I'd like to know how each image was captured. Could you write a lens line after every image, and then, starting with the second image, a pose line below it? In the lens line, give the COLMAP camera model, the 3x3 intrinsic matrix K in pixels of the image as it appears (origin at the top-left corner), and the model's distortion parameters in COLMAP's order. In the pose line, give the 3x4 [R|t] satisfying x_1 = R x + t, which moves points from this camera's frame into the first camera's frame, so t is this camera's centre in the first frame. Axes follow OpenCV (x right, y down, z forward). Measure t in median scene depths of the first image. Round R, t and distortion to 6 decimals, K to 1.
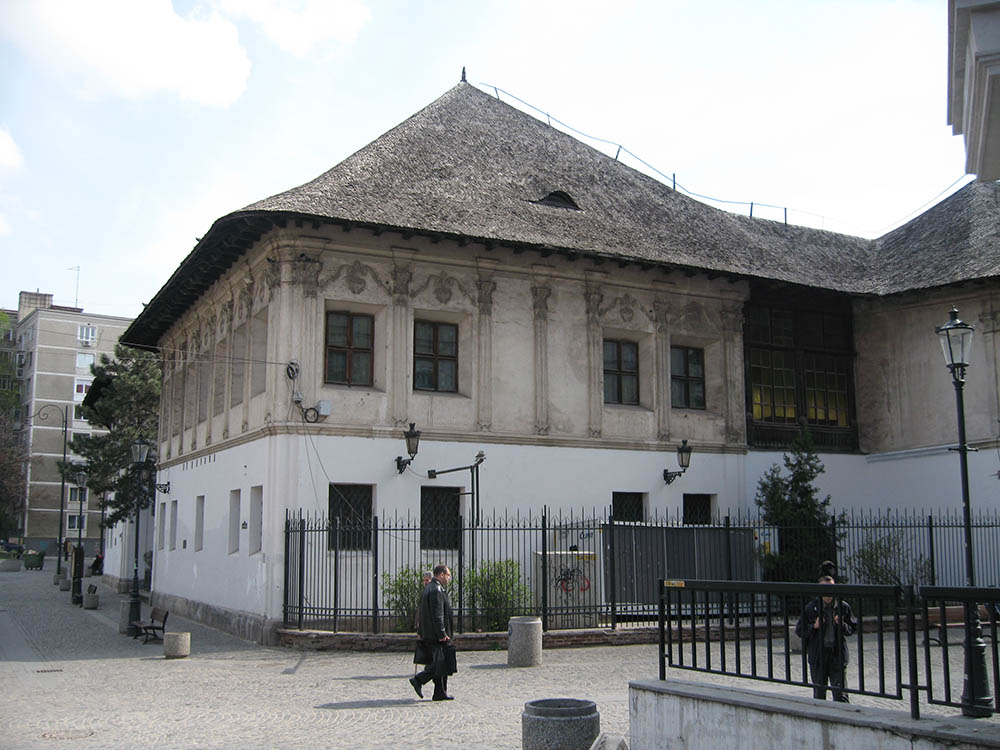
lens RADIAL K [[1080.5, 0, 500.0], [0, 1080.5, 375.0], [0, 0, 1]] dist [-0.046333, 0.008984]
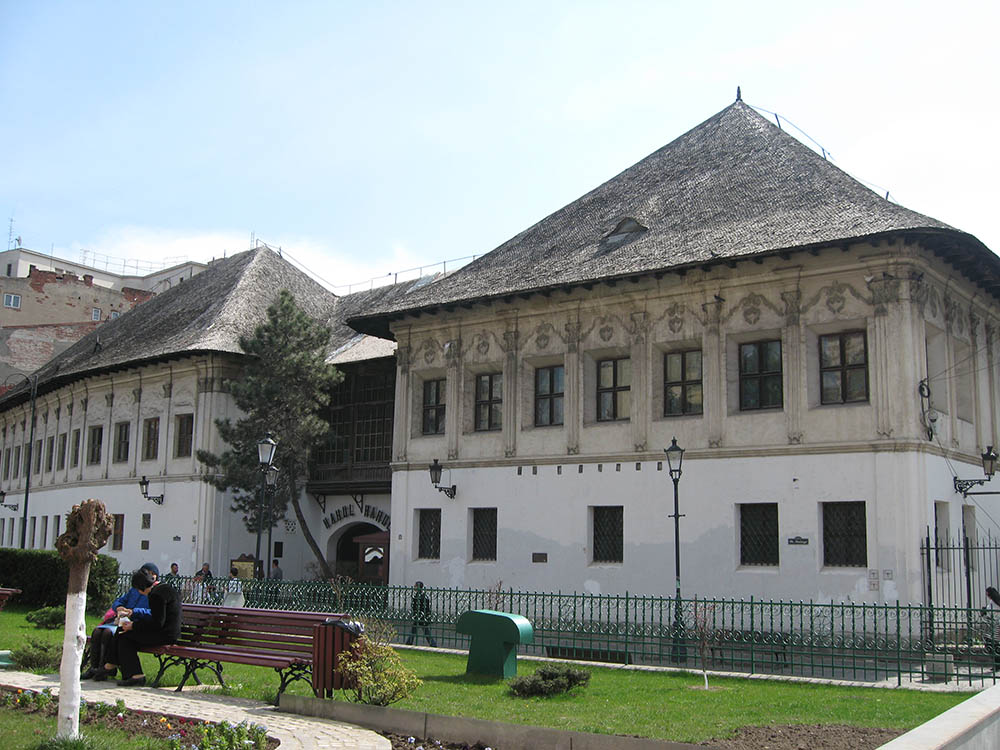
lens RADIAL K [[1080.5, 0, 500.0], [0, 1080.5, 375.0], [0, 0, 1]] dist [-0.046333, 0.008984]
pose [[0.434562, -0.146754, -0.888605, 0.701036], [0.120484, 0.987240, -0.104122, 0.055976], [0.892547, -0.061816, 0.446698, 0.309767]]
